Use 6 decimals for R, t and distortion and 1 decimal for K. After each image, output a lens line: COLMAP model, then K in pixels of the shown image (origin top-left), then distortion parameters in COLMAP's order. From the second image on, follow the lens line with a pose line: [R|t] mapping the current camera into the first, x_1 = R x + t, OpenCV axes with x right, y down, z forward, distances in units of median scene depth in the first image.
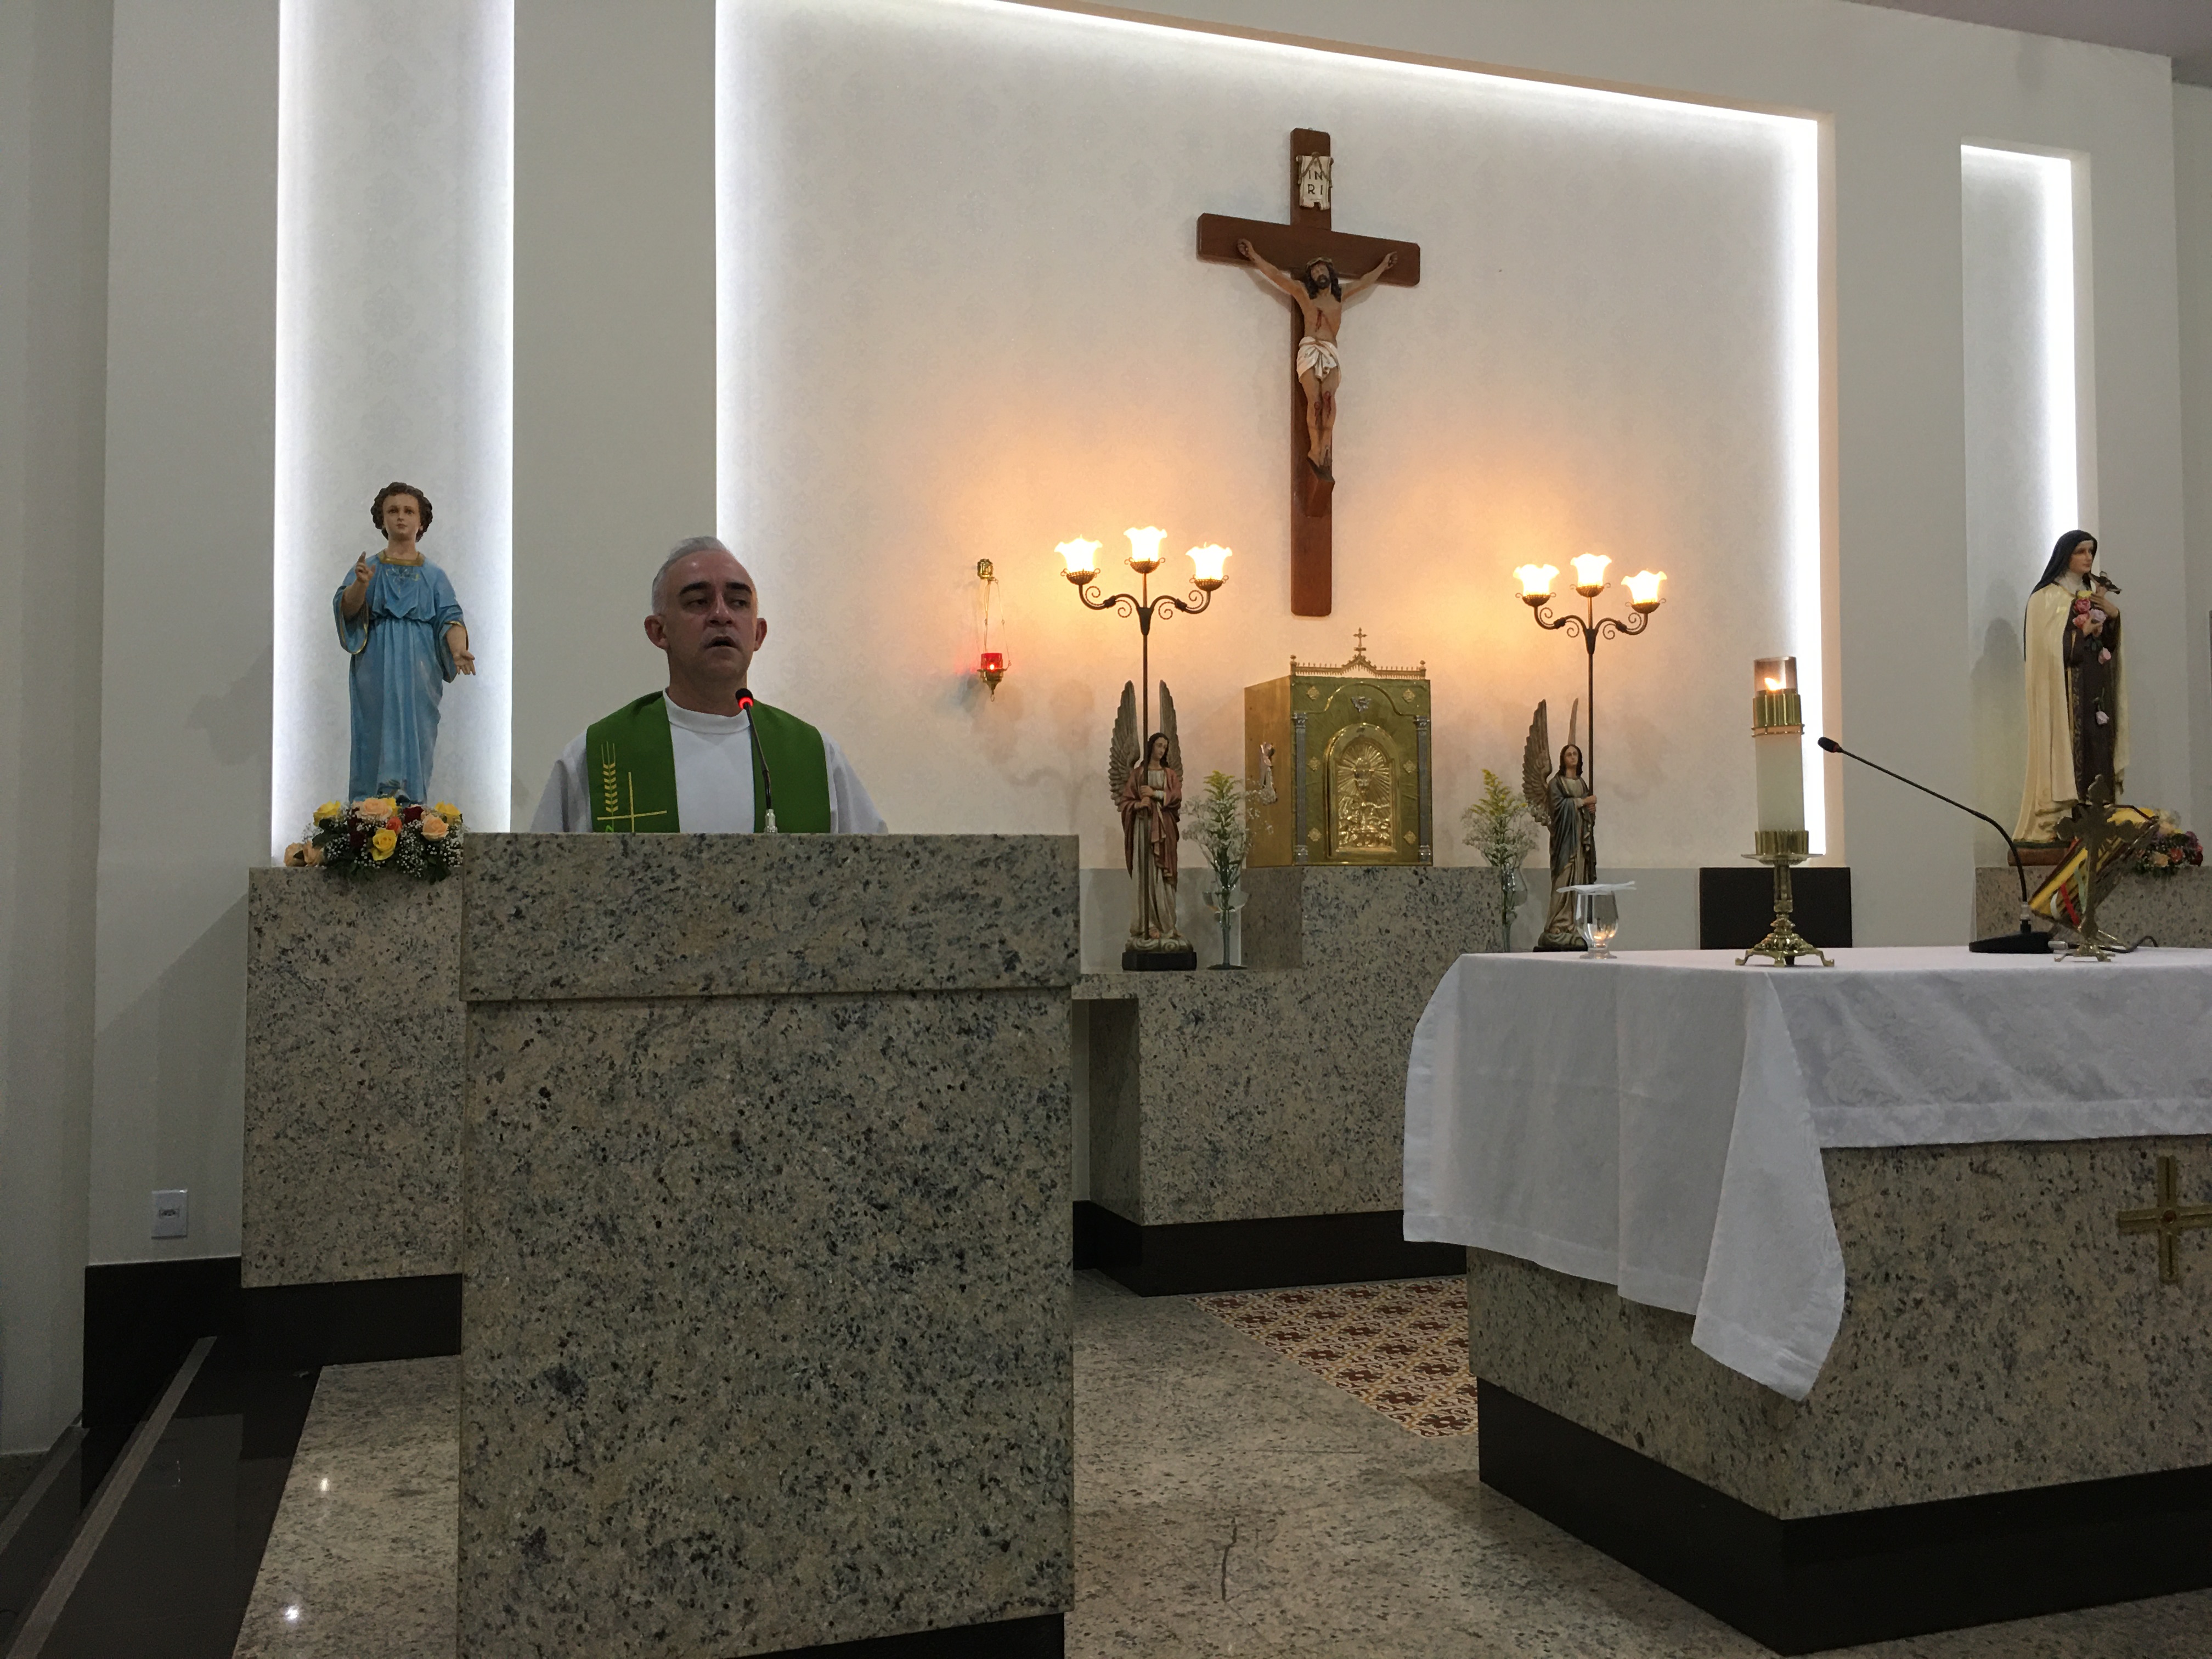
lens RADIAL K [[1871.1, 0, 1090.3], [0, 1871.1, 815.1], [0, 0, 1]] dist [0.066963, -0.084069]
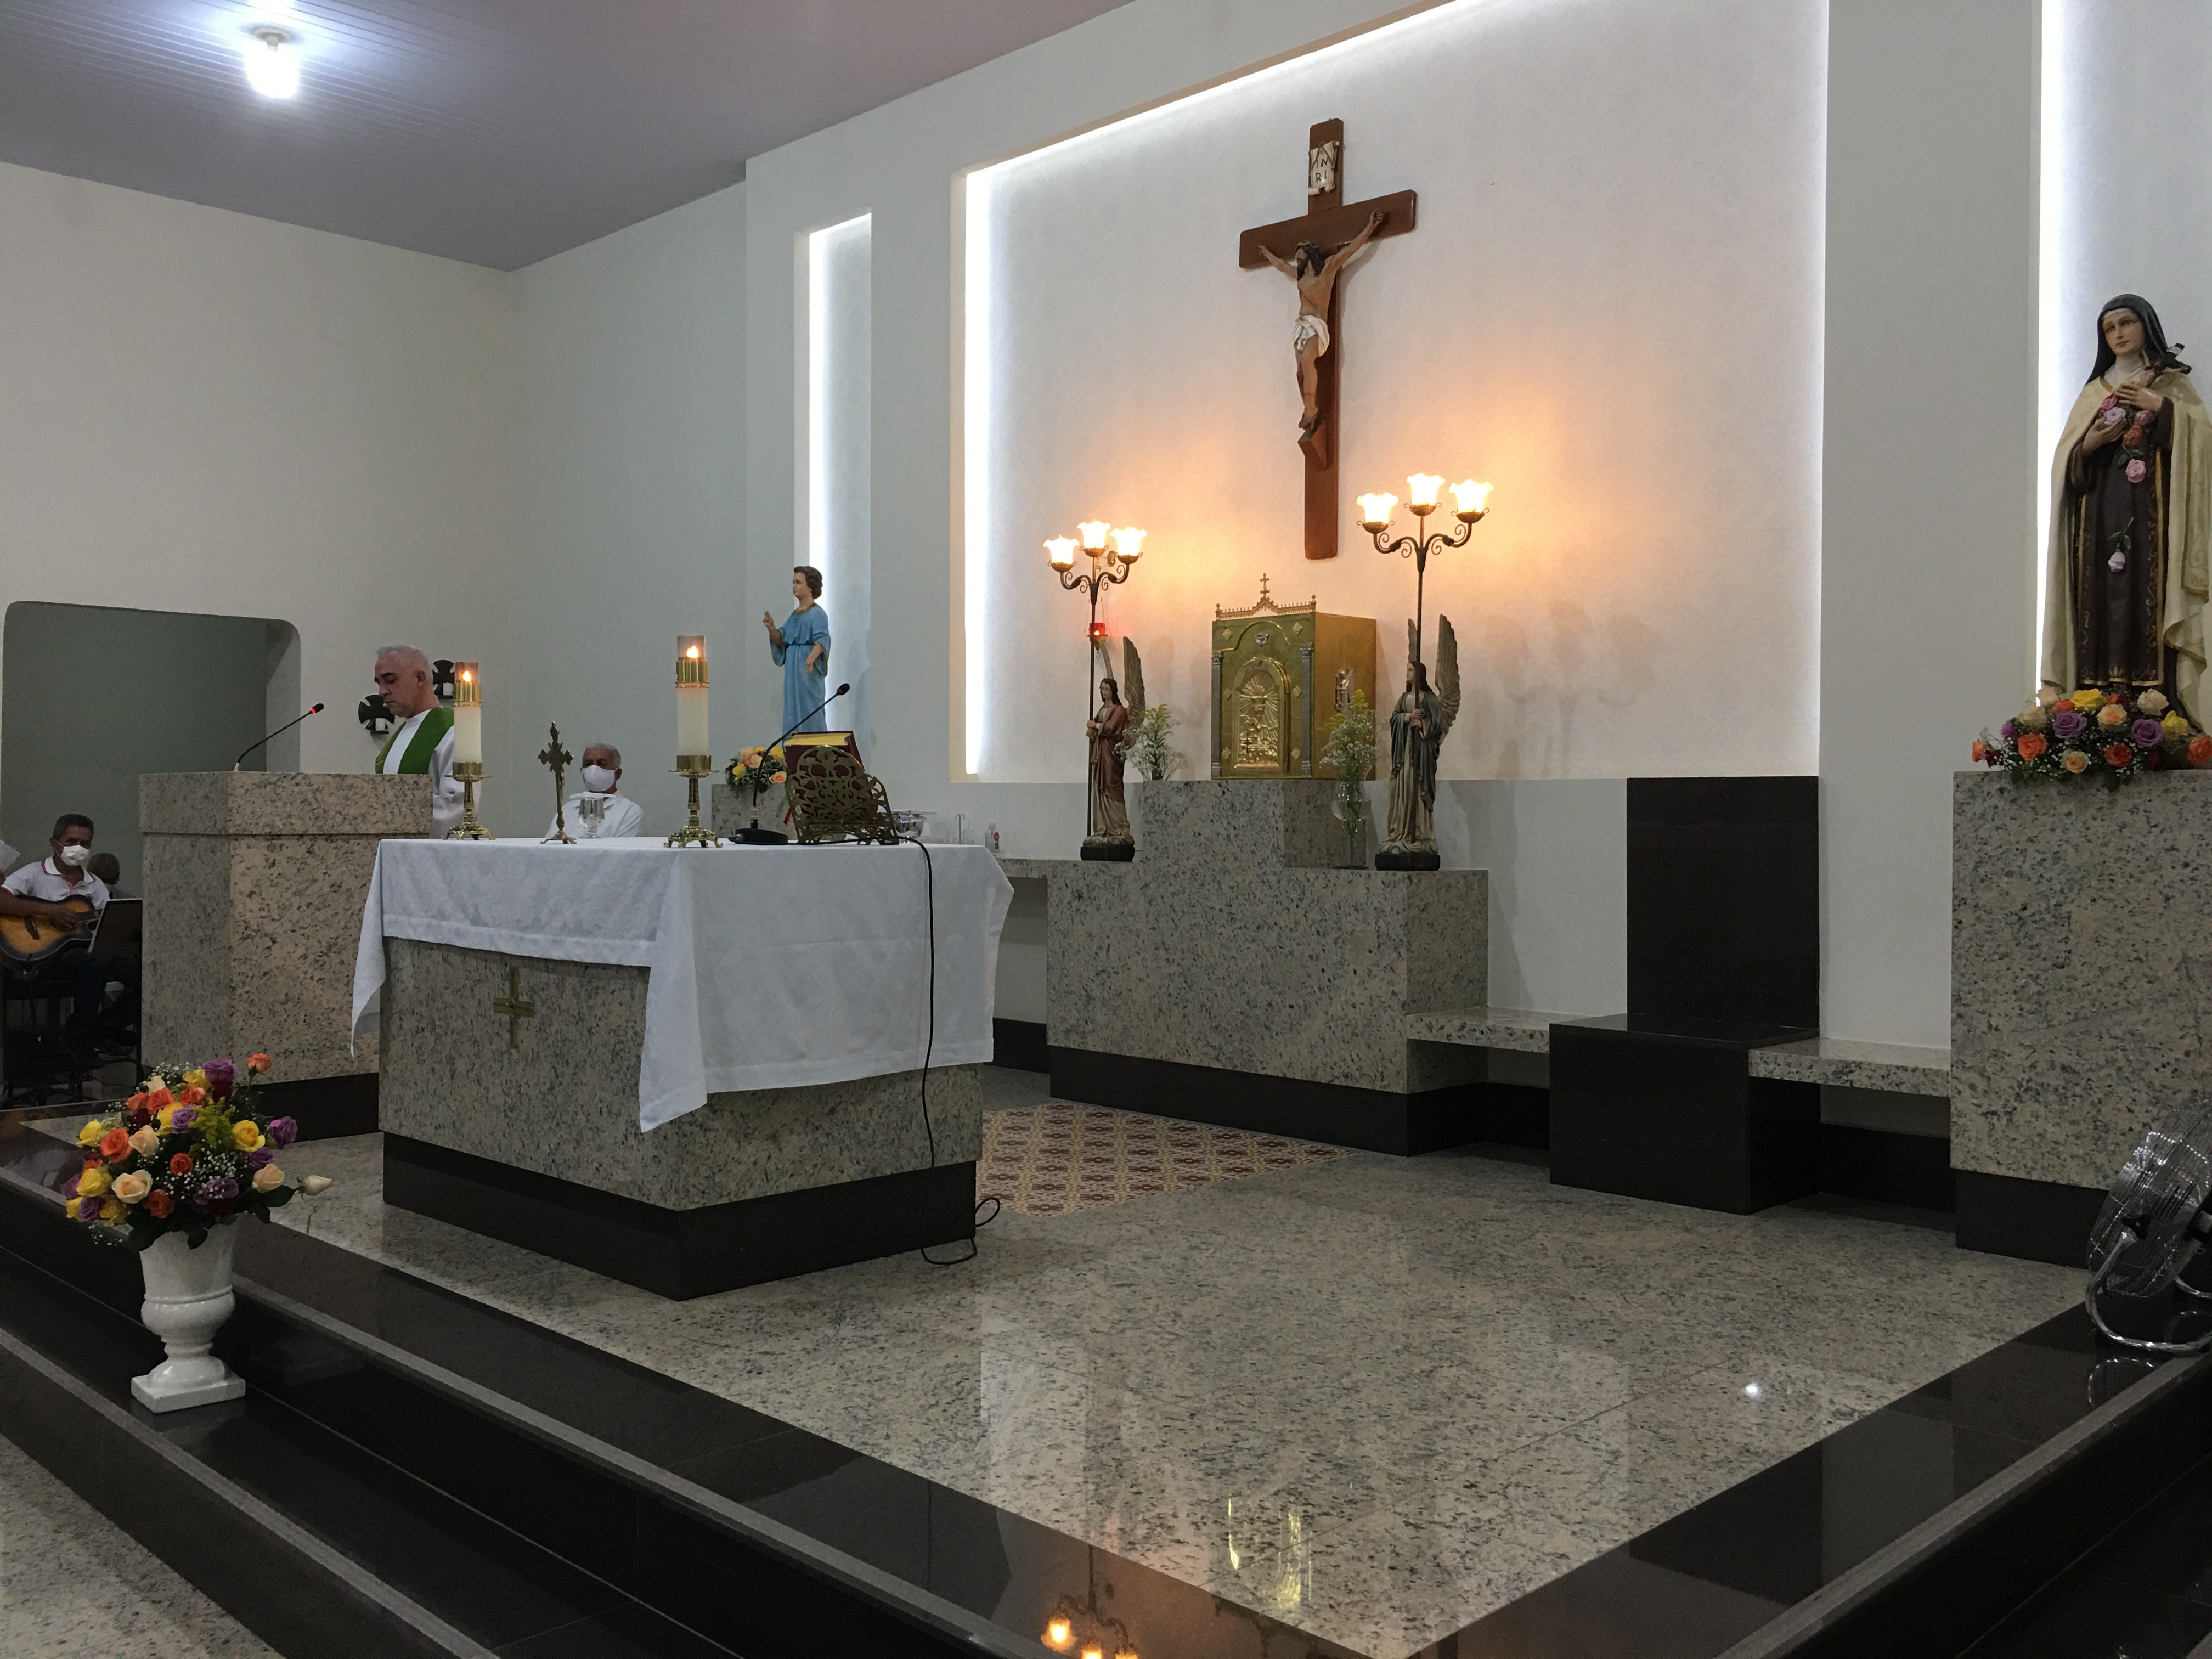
lens RADIAL K [[1871.1, 0, 1100.5], [0, 1871.1, 812.2], [0, 0, 1]] dist [0.066963, -0.084069]
pose [[0.449425, 0.009834, -0.893264, 1.324919], [0.030619, 0.999182, 0.026406, 0.016016], [0.892793, -0.039219, 0.448757, 0.452208]]
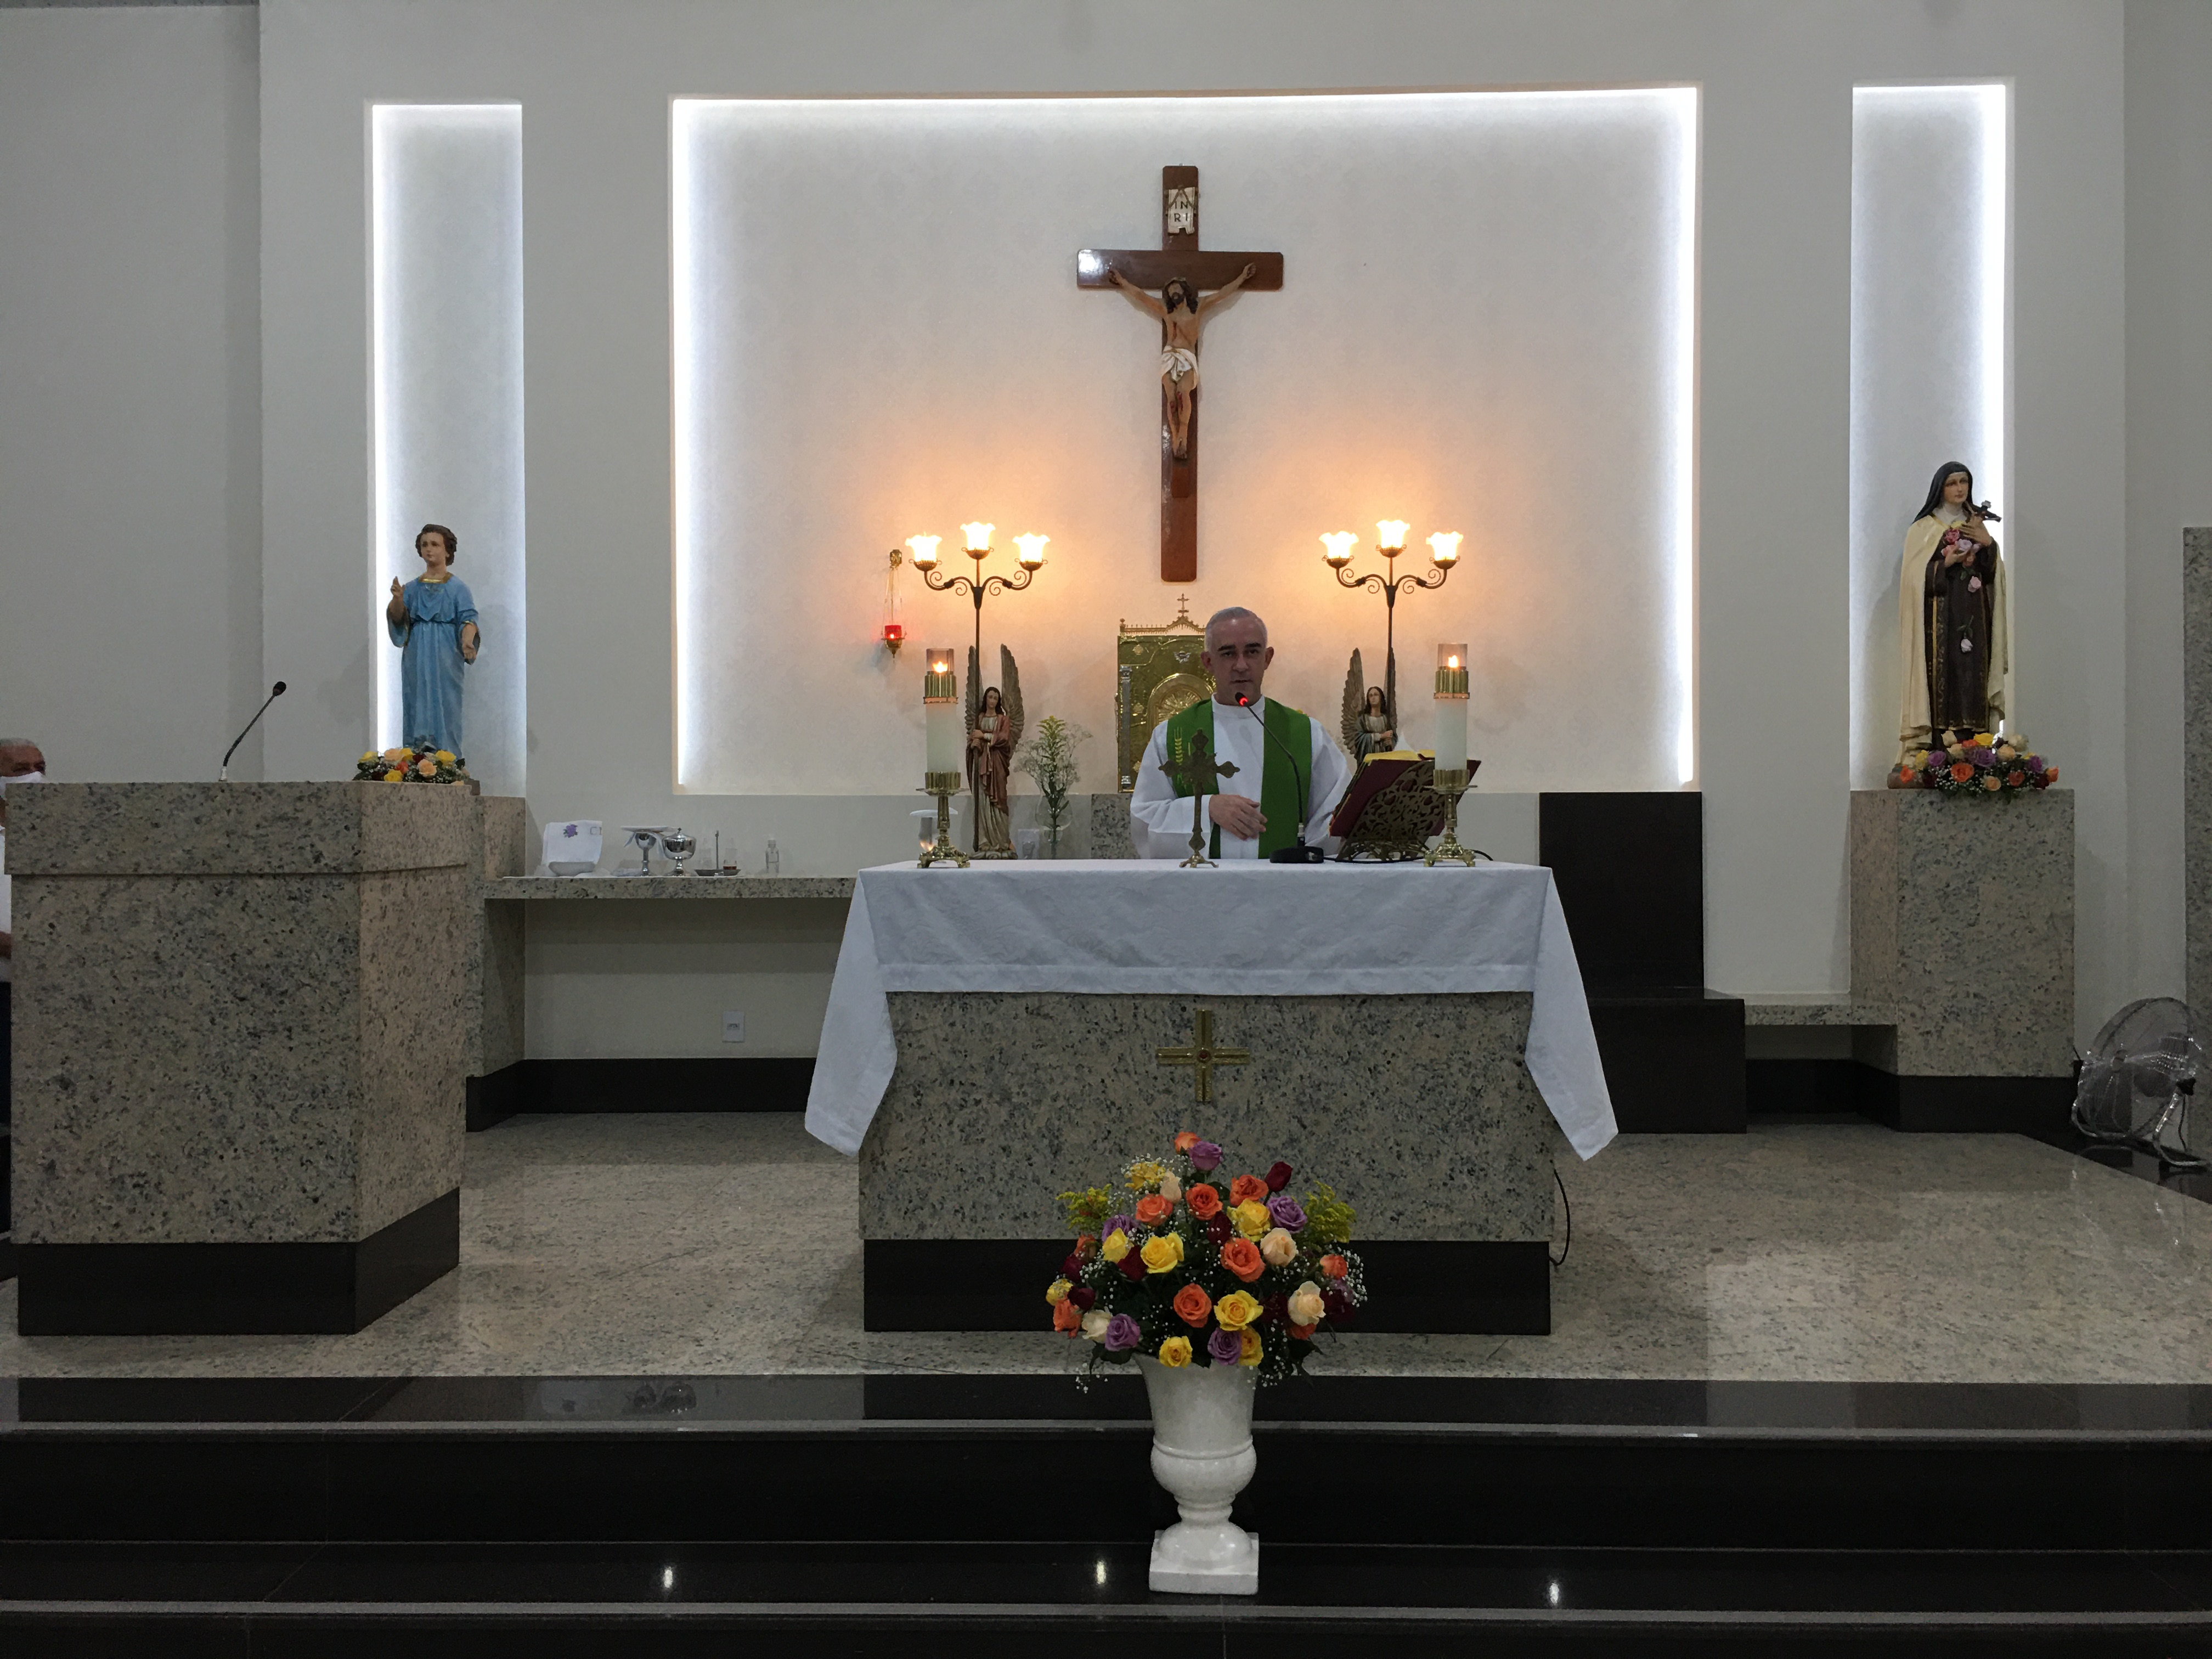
lens RADIAL K [[1871.1, 0, 1097.1], [0, 1871.1, 809.2], [0, 0, 1]] dist [0.066963, -0.084069]
pose [[0.942039, 0.000294, -0.335504, 0.577040], [0.013012, 0.999215, 0.037411, -0.009167], [0.335252, -0.039608, 0.941296, -0.171639]]
